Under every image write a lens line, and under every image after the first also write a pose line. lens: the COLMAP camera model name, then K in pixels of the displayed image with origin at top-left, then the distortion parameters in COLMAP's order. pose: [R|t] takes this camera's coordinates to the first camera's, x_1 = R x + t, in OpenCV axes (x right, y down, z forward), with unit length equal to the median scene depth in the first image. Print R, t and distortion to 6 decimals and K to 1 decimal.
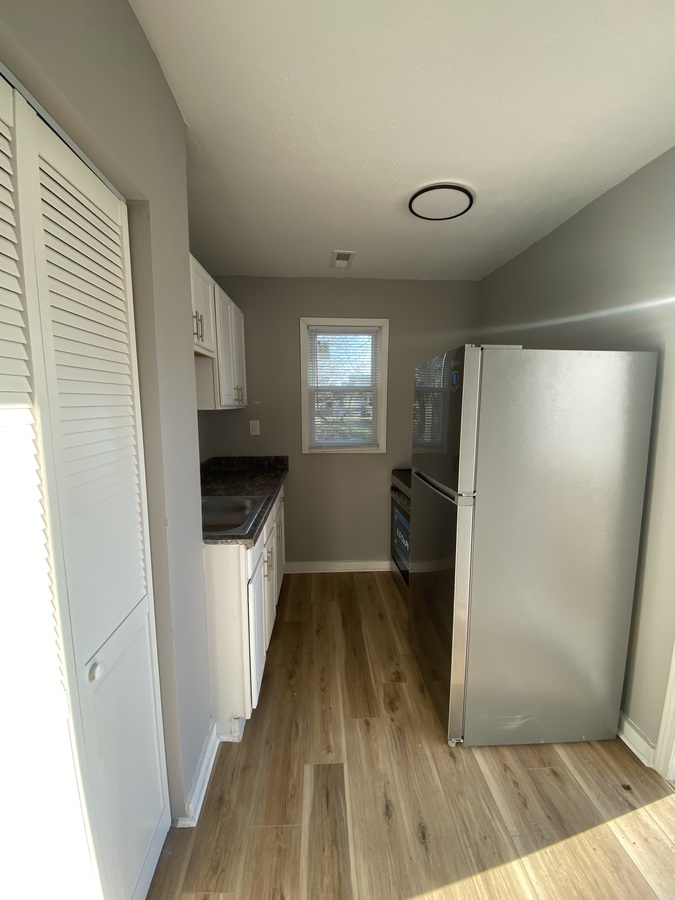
lens RADIAL K [[363.5, 0, 337.5], [0, 363.5, 450.0], [0, 0, 1]] dist [0.017132, -0.017101]
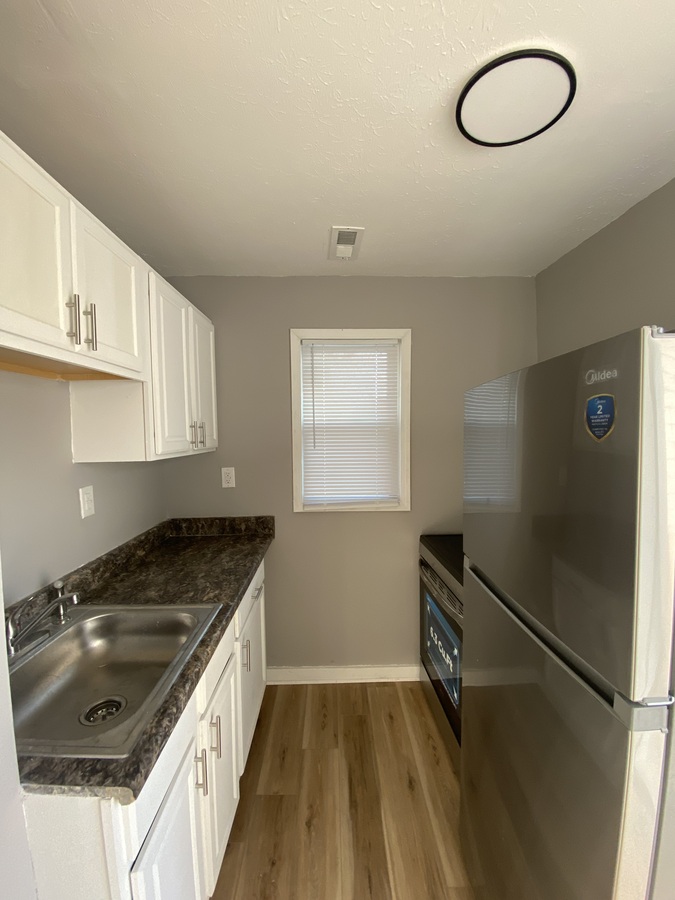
lens RADIAL K [[363.5, 0, 337.5], [0, 363.5, 450.0], [0, 0, 1]] dist [0.017132, -0.017101]
pose [[0.999420, -0.008026, -0.033089, 0.016021], [0.005477, 0.997060, -0.076427, -0.062914], [0.033605, 0.076201, 0.996526, 0.295767]]
